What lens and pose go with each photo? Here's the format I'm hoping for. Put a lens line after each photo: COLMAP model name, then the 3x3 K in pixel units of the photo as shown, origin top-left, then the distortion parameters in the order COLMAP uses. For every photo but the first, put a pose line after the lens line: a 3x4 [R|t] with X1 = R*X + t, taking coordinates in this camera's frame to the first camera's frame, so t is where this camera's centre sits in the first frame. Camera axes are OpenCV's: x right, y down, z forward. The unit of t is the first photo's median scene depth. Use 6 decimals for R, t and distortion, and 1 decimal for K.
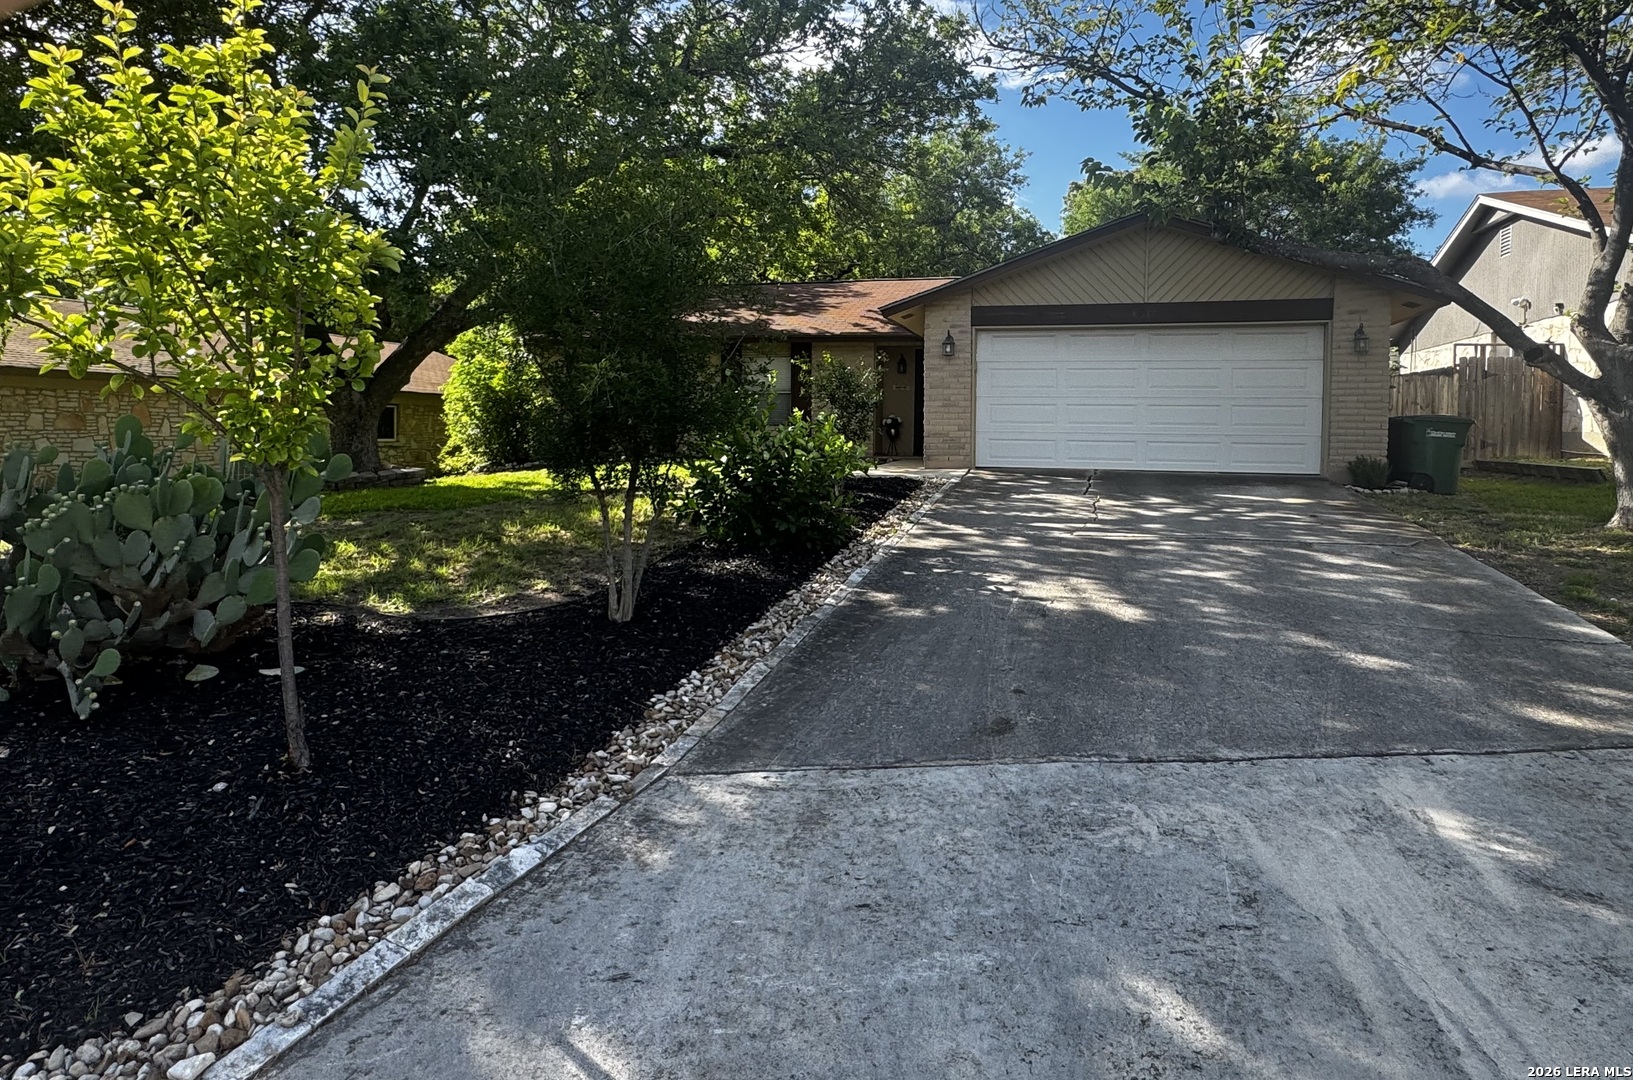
lens RADIAL K [[962.0, 0, 823.7], [0, 962.0, 456.1], [0, 0, 1]] dist [0.001789, -0.002243]
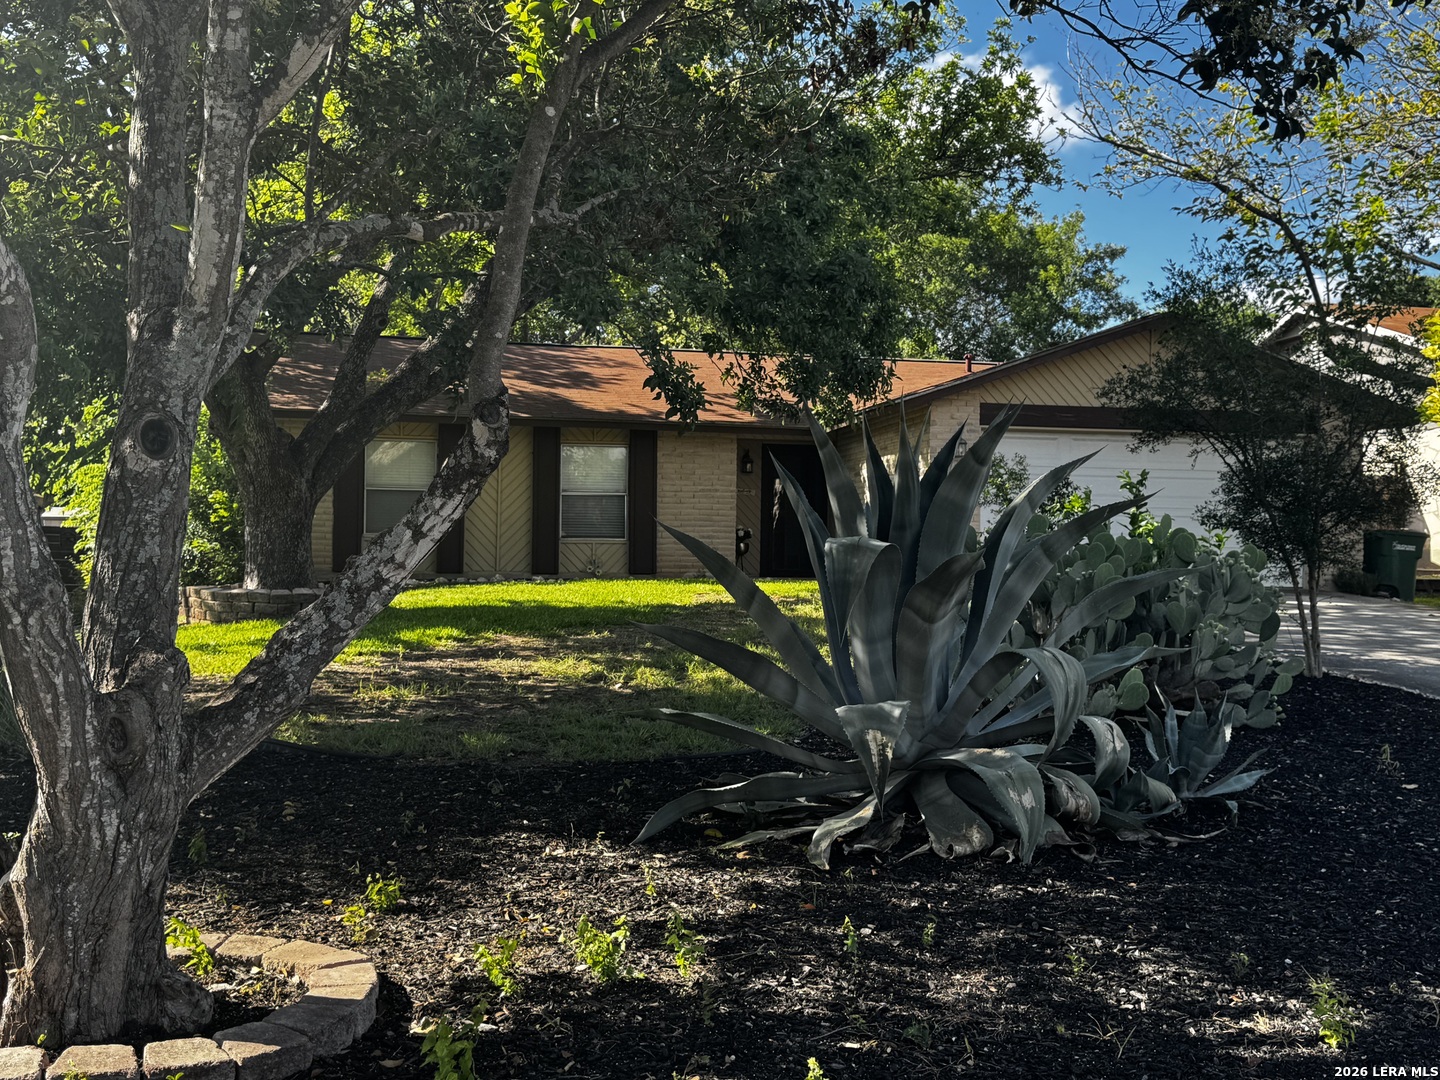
lens RADIAL K [[1552.8, 0, 713.6], [0, 1552.8, 546.5], [0, 0, 1]] dist [0.188201, -0.404685]
pose [[0.895564, 0.007495, 0.444870, -0.701033], [0.009668, 0.999294, -0.036298, 0.027770], [-0.444828, 0.036808, 0.894859, -0.181955]]
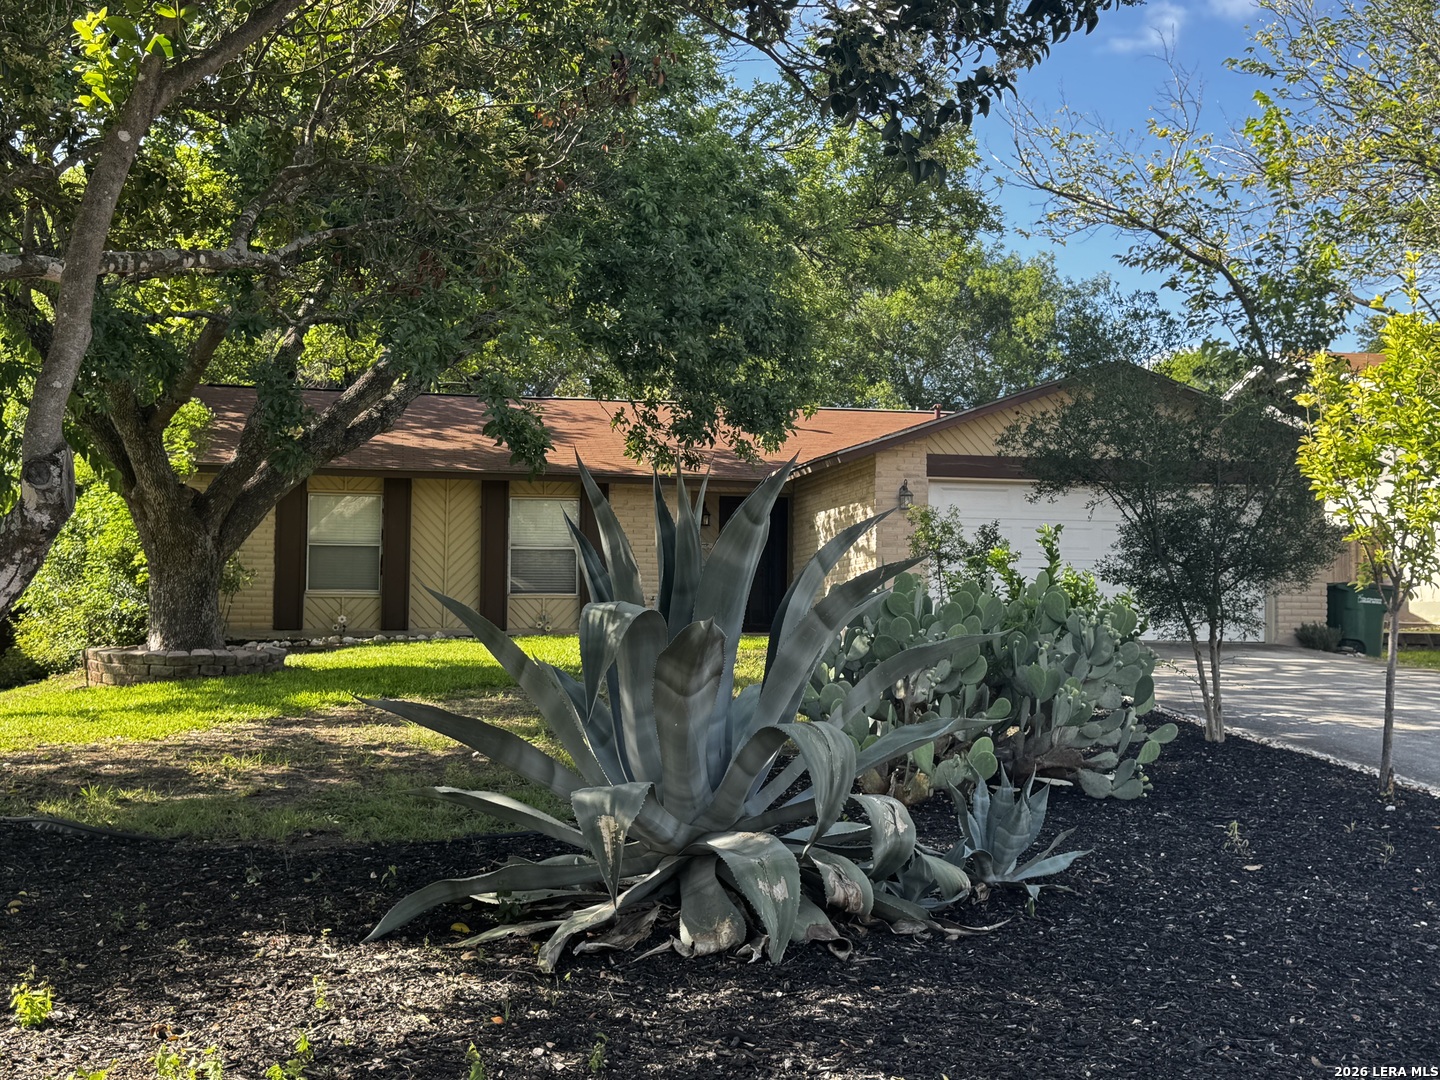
lens RADIAL K [[1552.8, 0, 713.6], [0, 1552.8, 546.5], [0, 0, 1]] dist [0.188201, -0.404685]
pose [[0.902094, 0.017635, 0.431179, -0.621094], [0.013513, 0.997520, -0.069071, 0.023413], [-0.431328, 0.068135, 0.899619, -0.183951]]
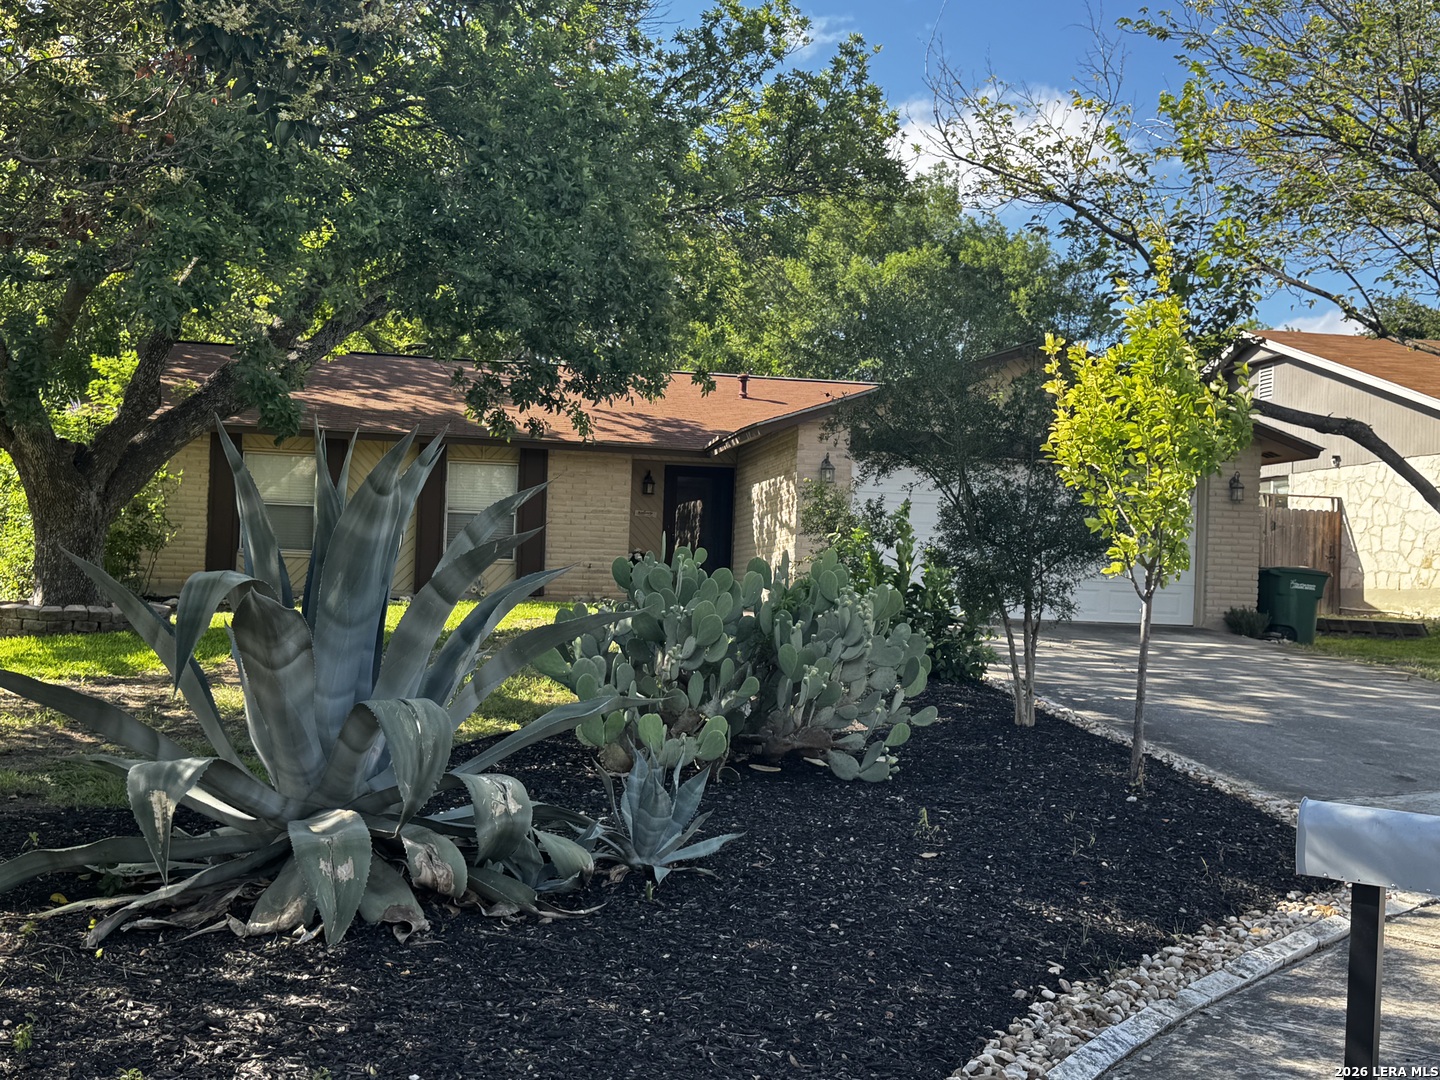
lens RADIAL K [[1552.8, 0, 713.6], [0, 1552.8, 546.5], [0, 0, 1]] dist [0.188201, -0.404685]
pose [[0.913174, 0.032062, 0.406308, -0.516787], [-0.013475, 0.998731, -0.048526, 0.021049], [-0.407348, 0.038837, 0.912447, -0.221096]]
